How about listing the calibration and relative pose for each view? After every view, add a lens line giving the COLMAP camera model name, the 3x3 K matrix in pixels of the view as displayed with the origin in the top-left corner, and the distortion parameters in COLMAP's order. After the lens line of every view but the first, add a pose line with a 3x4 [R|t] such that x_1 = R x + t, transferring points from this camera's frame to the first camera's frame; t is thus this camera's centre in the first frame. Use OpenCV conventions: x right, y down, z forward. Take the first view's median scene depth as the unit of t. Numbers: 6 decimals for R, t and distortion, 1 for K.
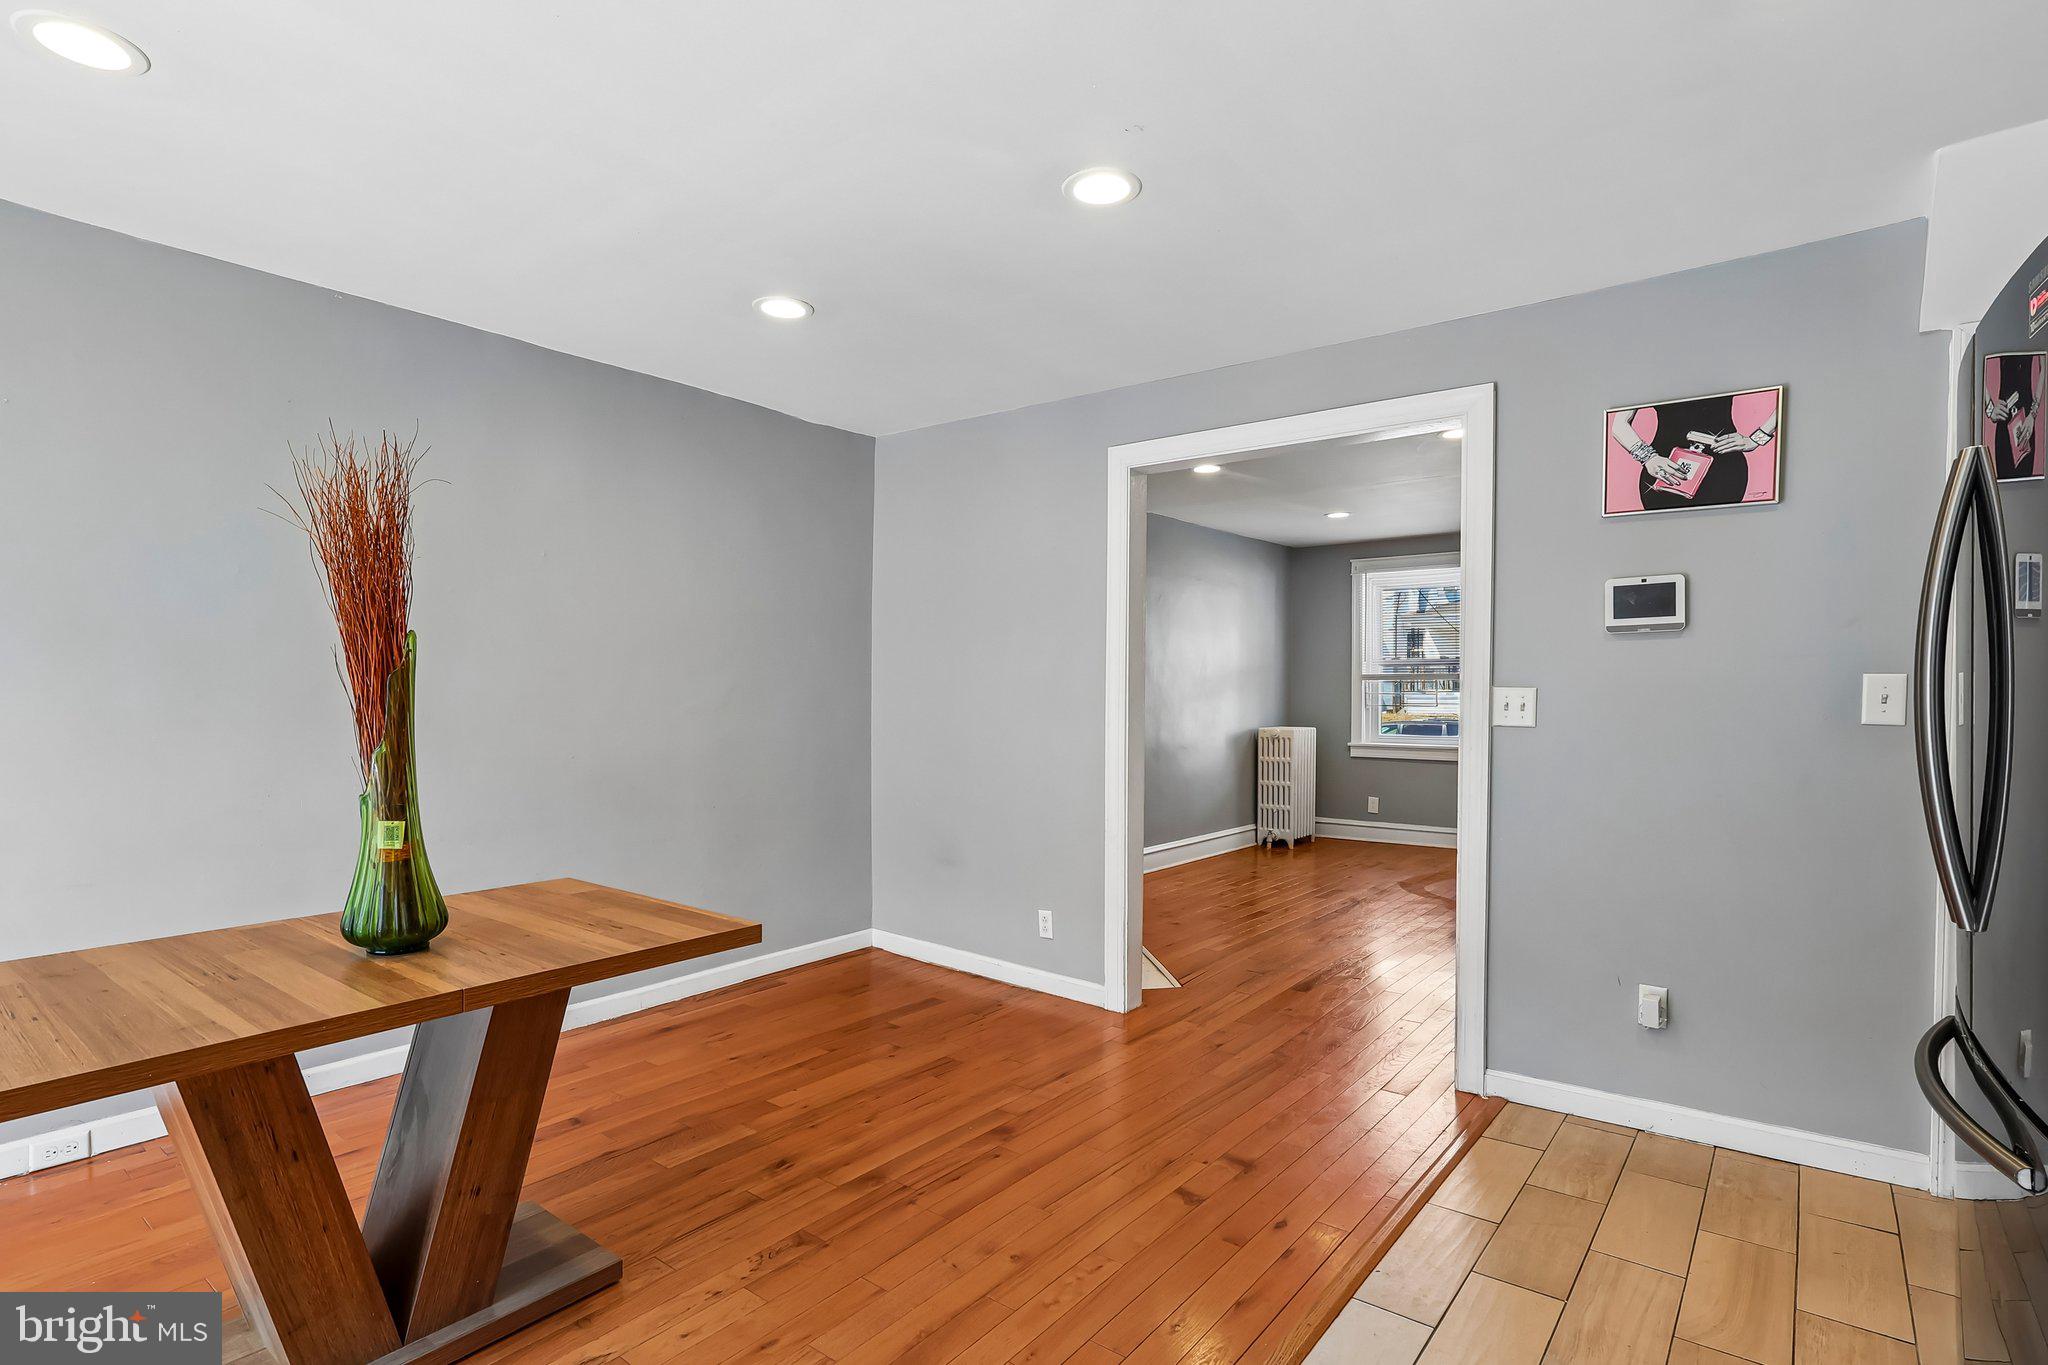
lens RADIAL K [[1007.2, 0, 1021.2], [0, 1007.2, 710.6], [0, 0, 1]] dist [0.001469, 0.001011]
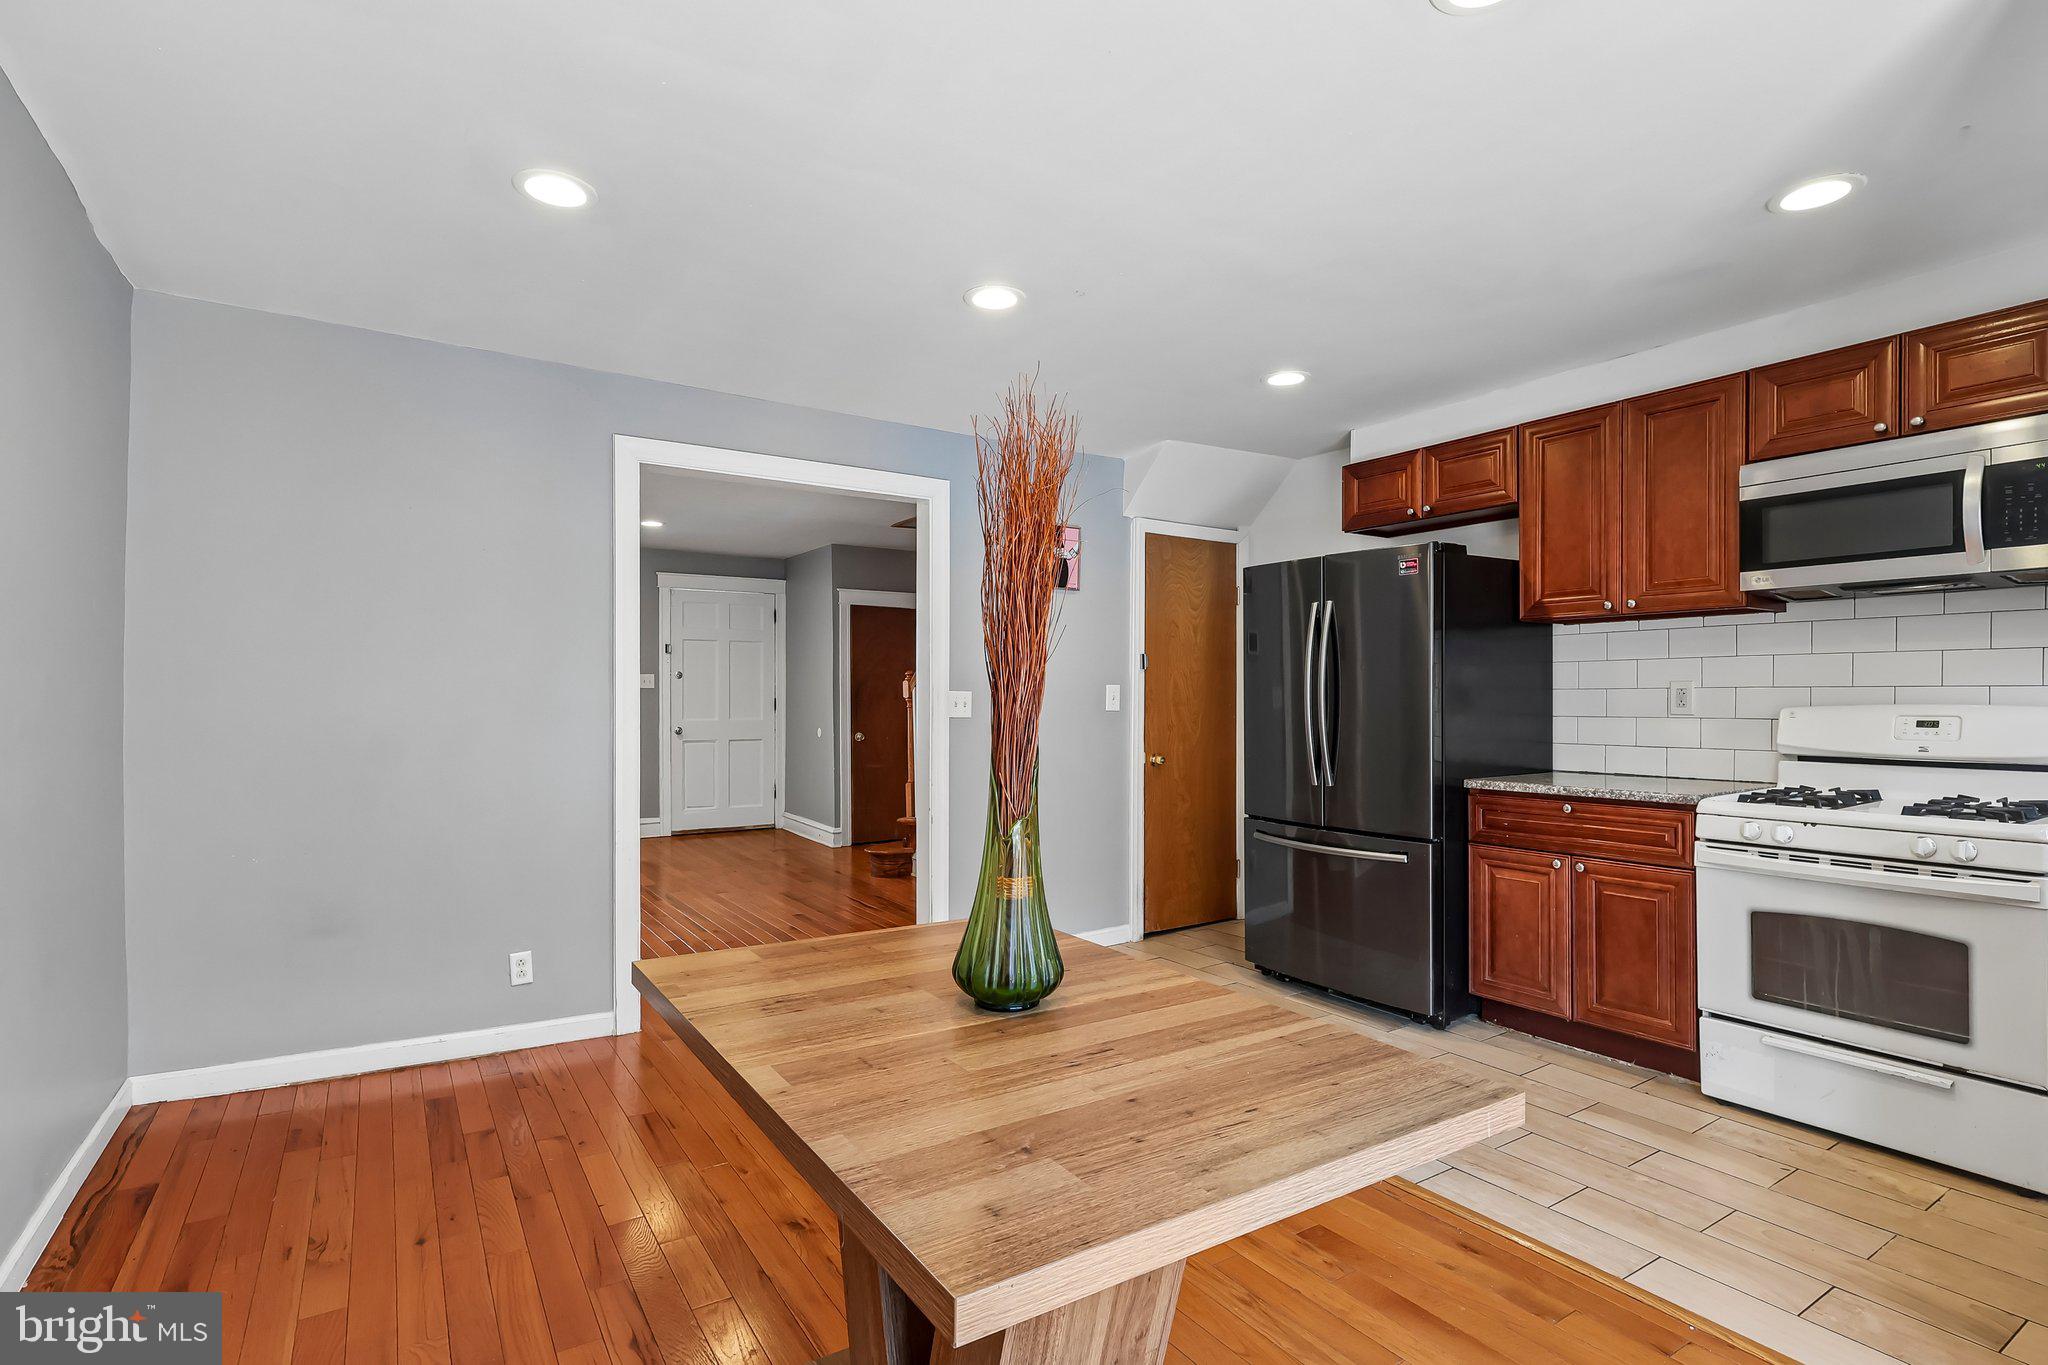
lens RADIAL K [[1007.2, 0, 1006.5], [0, 1007.2, 690.1], [0, 0, 1]] dist [0.001469, 0.001011]
pose [[0.332426, 0.004046, 0.943121, -0.341702], [0.017381, 0.999795, -0.010416, -0.003243], [-0.942969, 0.019855, 0.332287, 0.174952]]
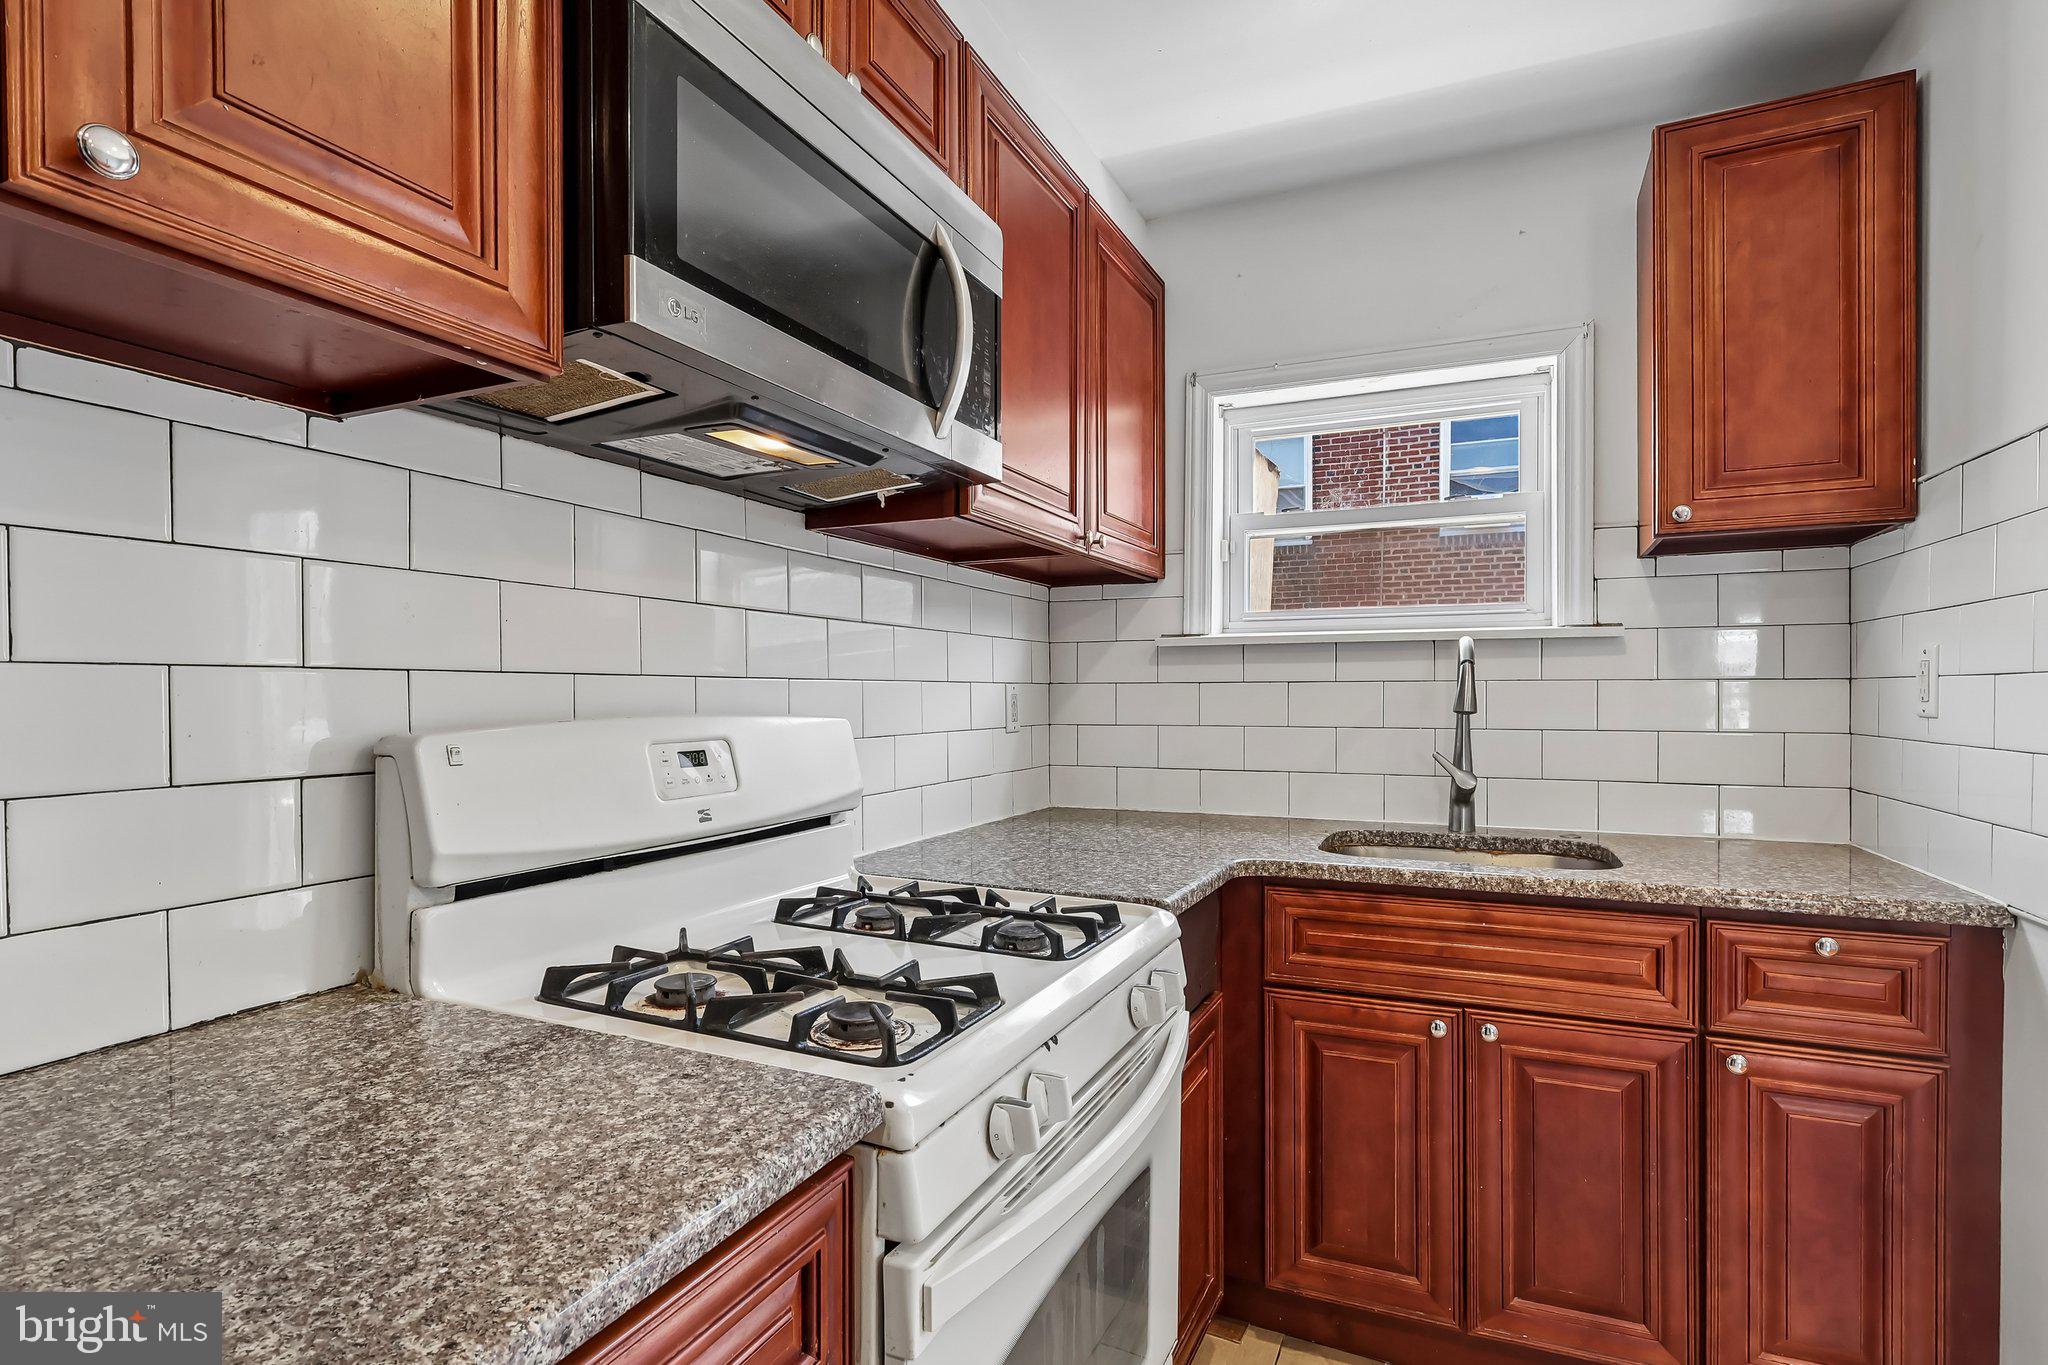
lens RADIAL K [[1007.2, 0, 1023.3], [0, 1007.2, 700.0], [0, 0, 1]] dist [0.001469, 0.001011]
pose [[-0.969838, 0.003741, -0.243722, 0.117527], [-0.001445, 0.999776, 0.021094, -0.001960], [0.243746, 0.020810, -0.969616, 0.152600]]
